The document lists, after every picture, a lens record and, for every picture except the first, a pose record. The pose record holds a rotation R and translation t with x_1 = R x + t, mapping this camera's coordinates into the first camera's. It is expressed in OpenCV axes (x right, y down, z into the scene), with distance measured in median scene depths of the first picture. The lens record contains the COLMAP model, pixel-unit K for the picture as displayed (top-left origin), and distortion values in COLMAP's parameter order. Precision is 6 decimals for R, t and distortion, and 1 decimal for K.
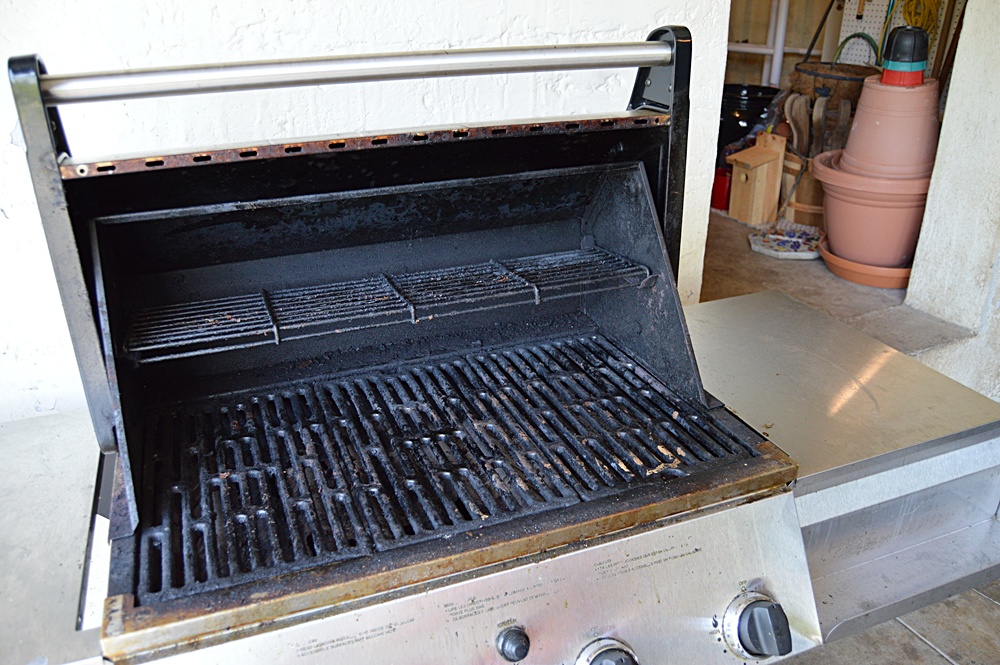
lens RADIAL K [[810.5, 0, 506.0], [0, 810.5, 341.6], [0, 0, 1]] dist [-0.064958, -0.001811]
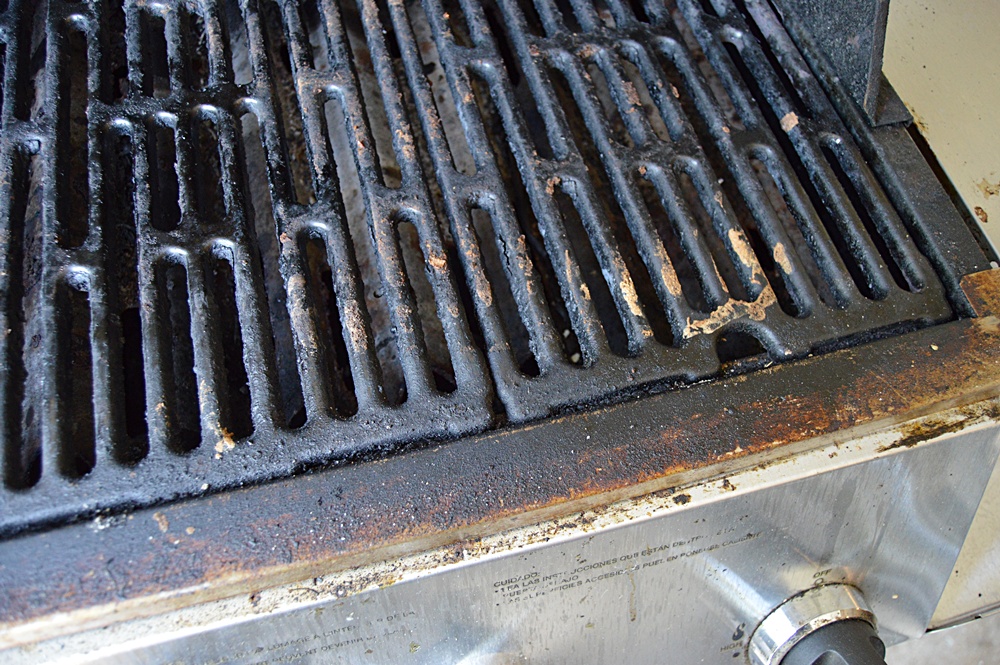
lens RADIAL K [[782.5, 0, 503.5], [0, 782.5, 332.6], [0, 0, 1]] dist [-0.095758, 0.035984]
pose [[0.989977, 0.137590, 0.031838, 0.068324], [-0.127553, 0.774346, 0.619772, -0.051815], [0.060620, -0.617622, 0.784135, 0.630491]]
